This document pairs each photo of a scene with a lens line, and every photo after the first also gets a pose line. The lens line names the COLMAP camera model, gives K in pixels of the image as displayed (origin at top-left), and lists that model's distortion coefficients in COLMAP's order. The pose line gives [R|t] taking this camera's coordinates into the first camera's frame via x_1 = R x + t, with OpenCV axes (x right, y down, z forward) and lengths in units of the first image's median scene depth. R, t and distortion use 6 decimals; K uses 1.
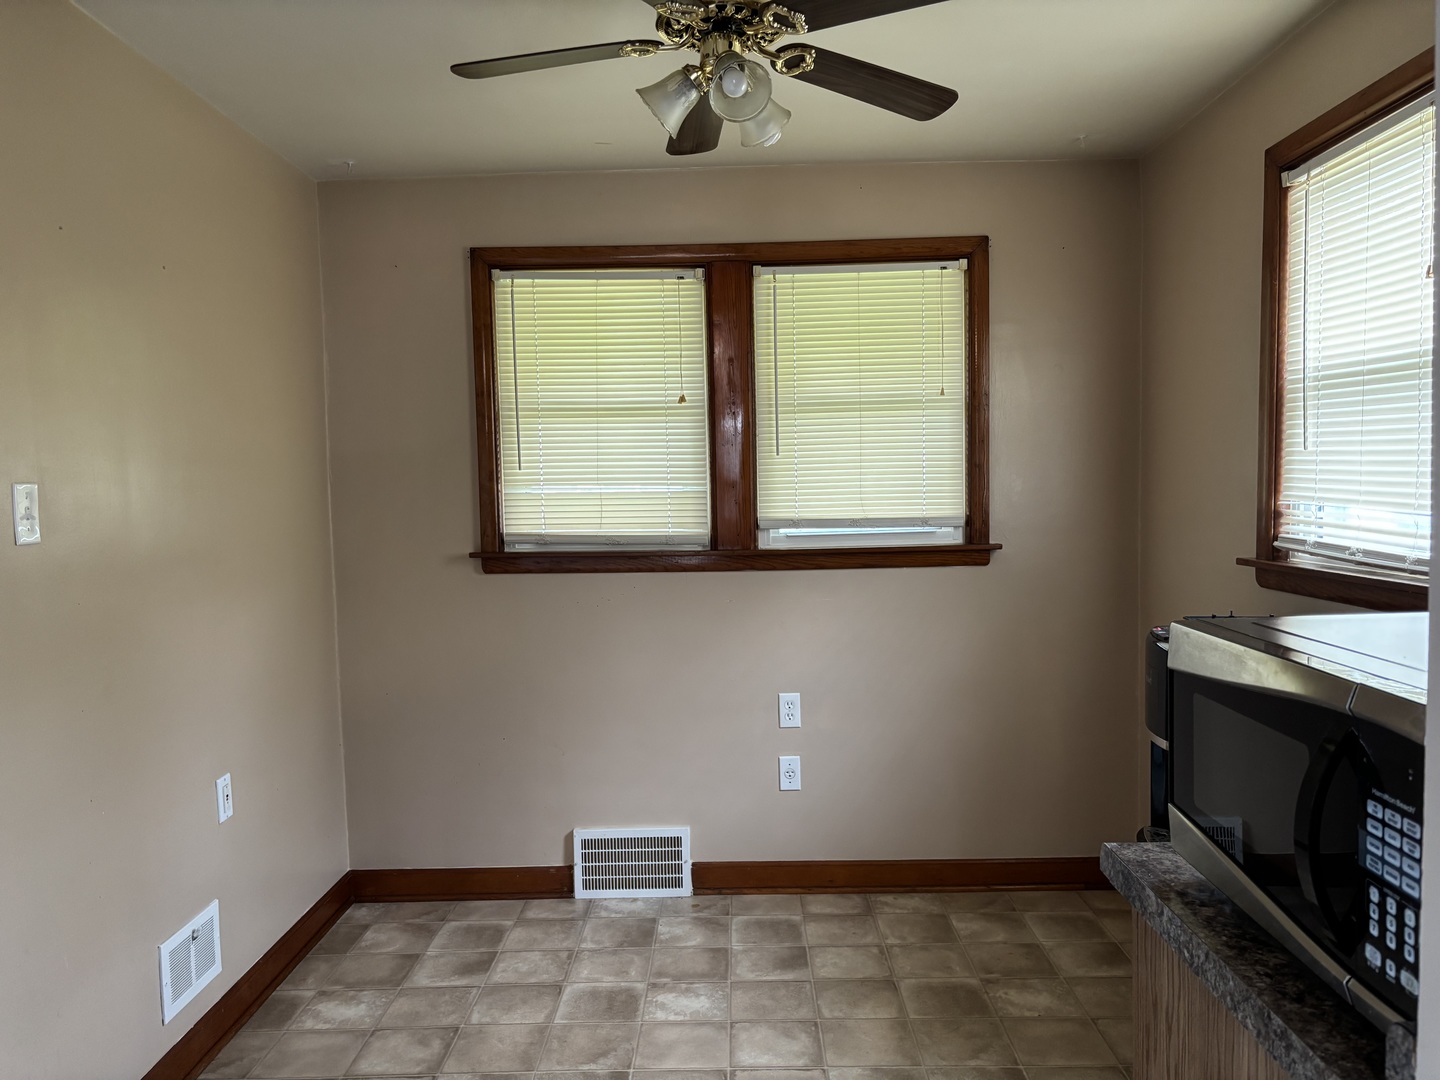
lens RADIAL K [[1092.6, 0, 722.1], [0, 1092.6, 541.9], [0, 0, 1]] dist [0.031589, 0.002800]
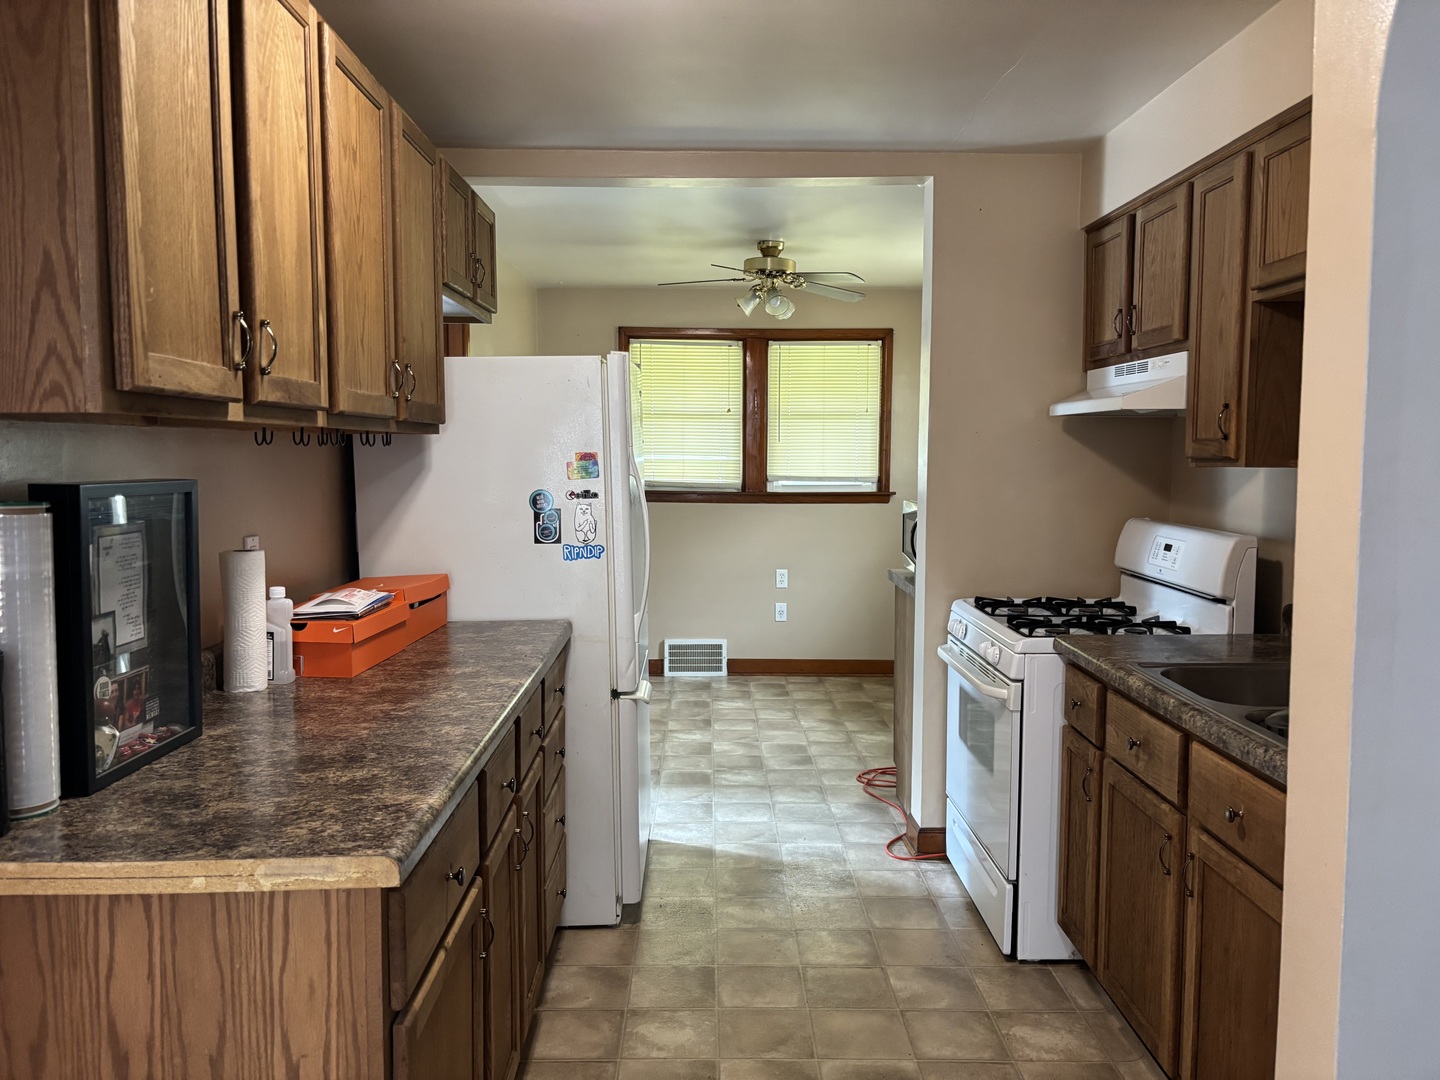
lens RADIAL K [[1088.7, 0, 720.3], [0, 1088.7, 538.5], [0, 0, 1]] dist [0.042637, -0.060333]
pose [[0.999328, 0.022486, 0.028963, -0.098811], [-0.023464, 0.999151, 0.033876, 0.025203], [-0.028177, -0.034533, 0.999006, -0.859041]]
